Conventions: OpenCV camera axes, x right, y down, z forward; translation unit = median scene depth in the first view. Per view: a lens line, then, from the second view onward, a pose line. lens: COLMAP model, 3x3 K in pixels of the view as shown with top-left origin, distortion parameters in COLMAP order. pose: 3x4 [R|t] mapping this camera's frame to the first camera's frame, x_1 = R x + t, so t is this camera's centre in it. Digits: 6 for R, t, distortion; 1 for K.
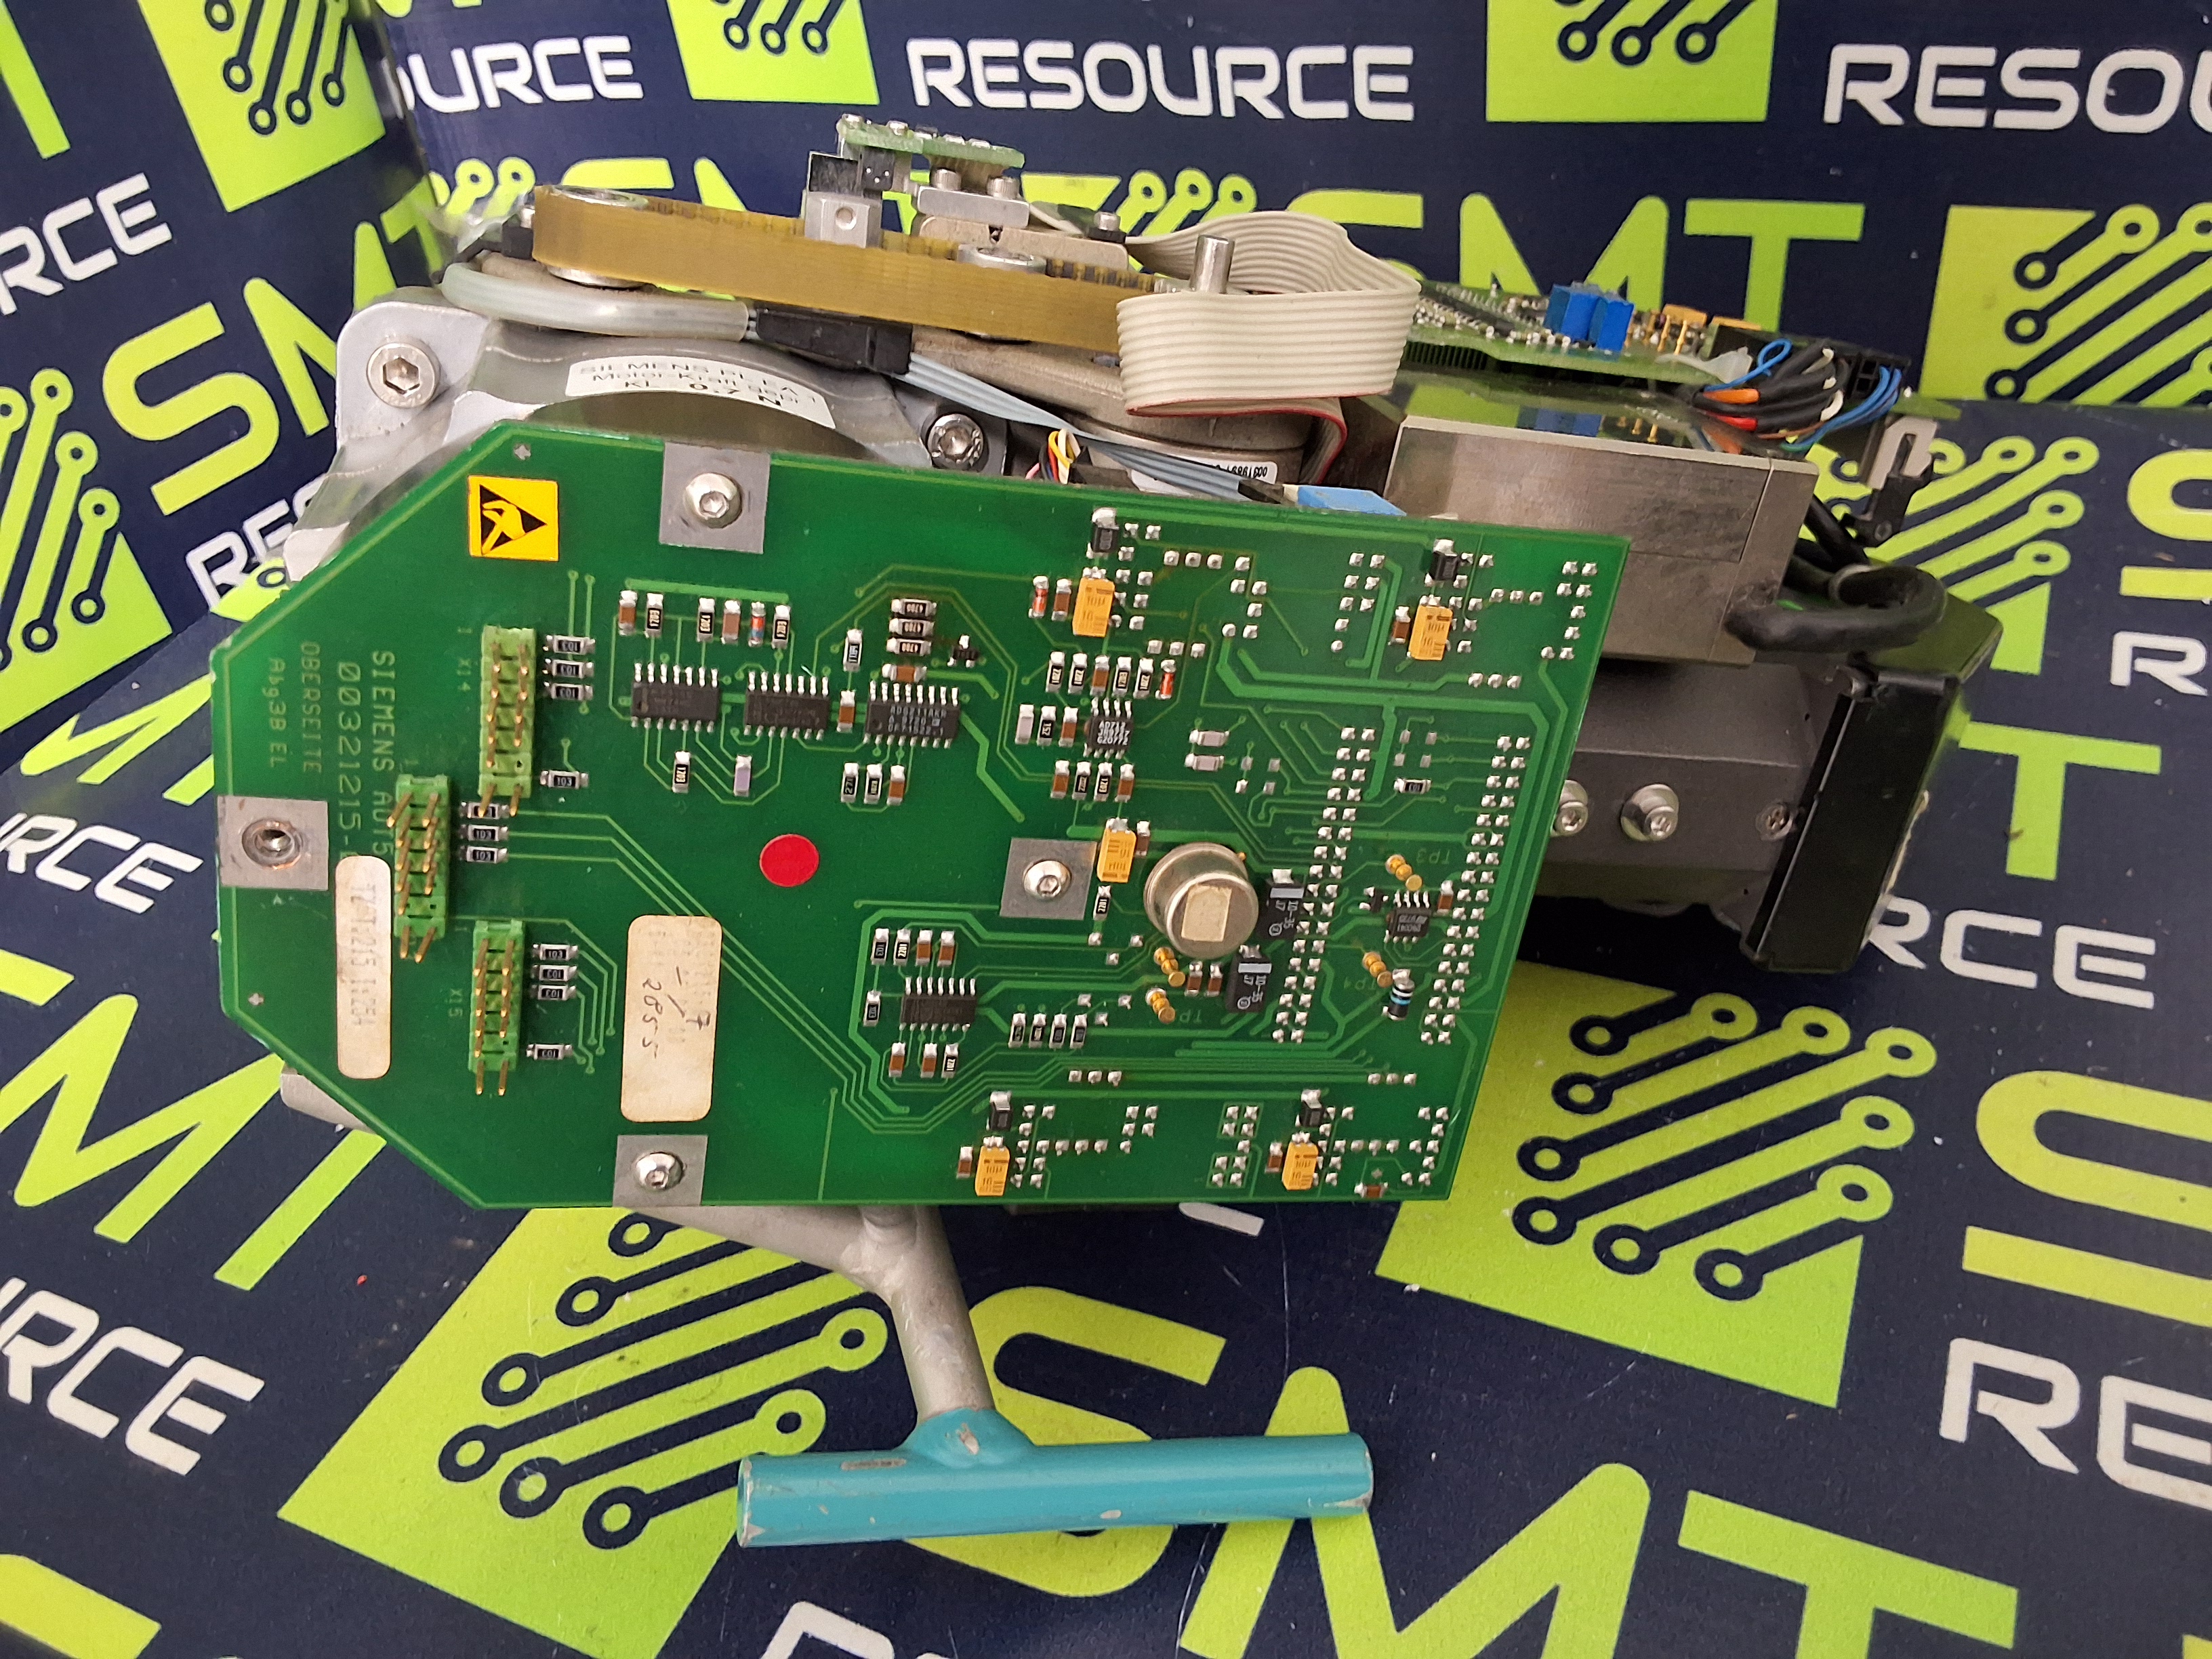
lens RADIAL K [[1805.5, 0, 1139.8], [0, 1805.5, 832.1], [0, 0, 1]] dist [0.080926, -0.155959]
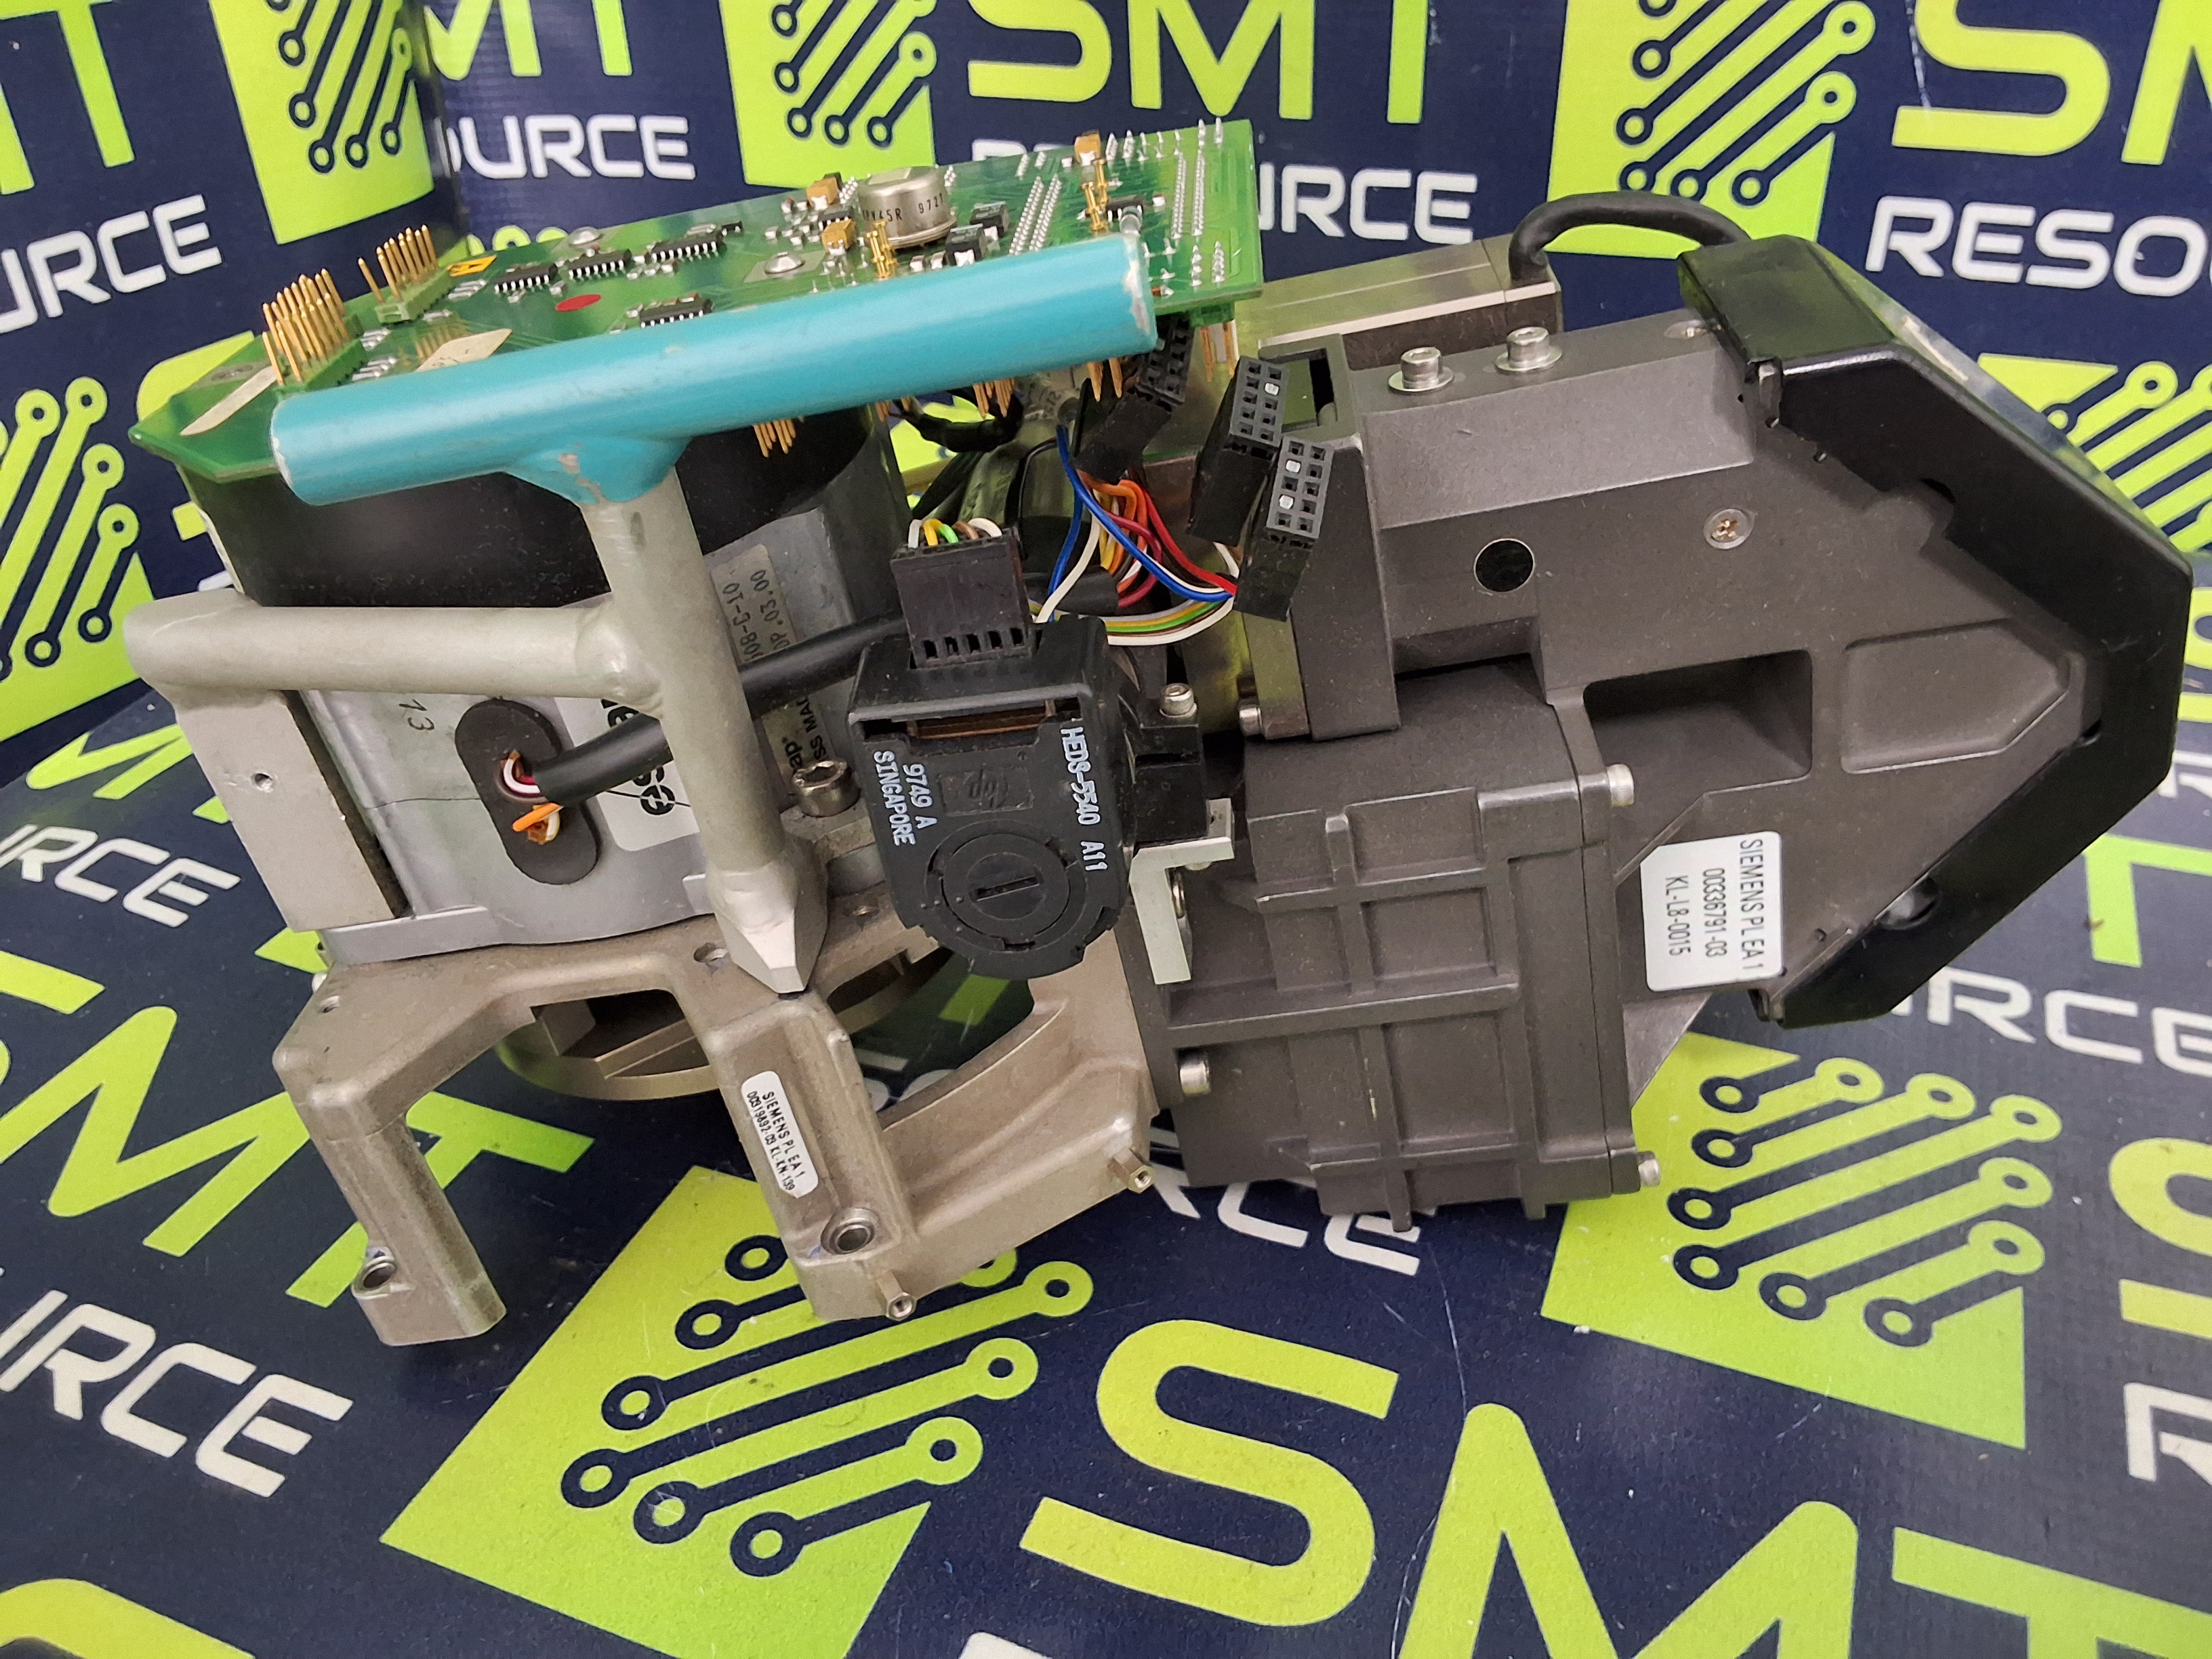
lens RADIAL K [[1805.5, 0, 1139.8], [0, 1805.5, 832.1], [0, 0, 1]] dist [0.080926, -0.155959]
pose [[0.995226, 0.051050, 0.083178, -0.167169], [-0.042489, 0.993915, -0.101621, 0.088065], [-0.087860, 0.097601, 0.991340, 0.024245]]
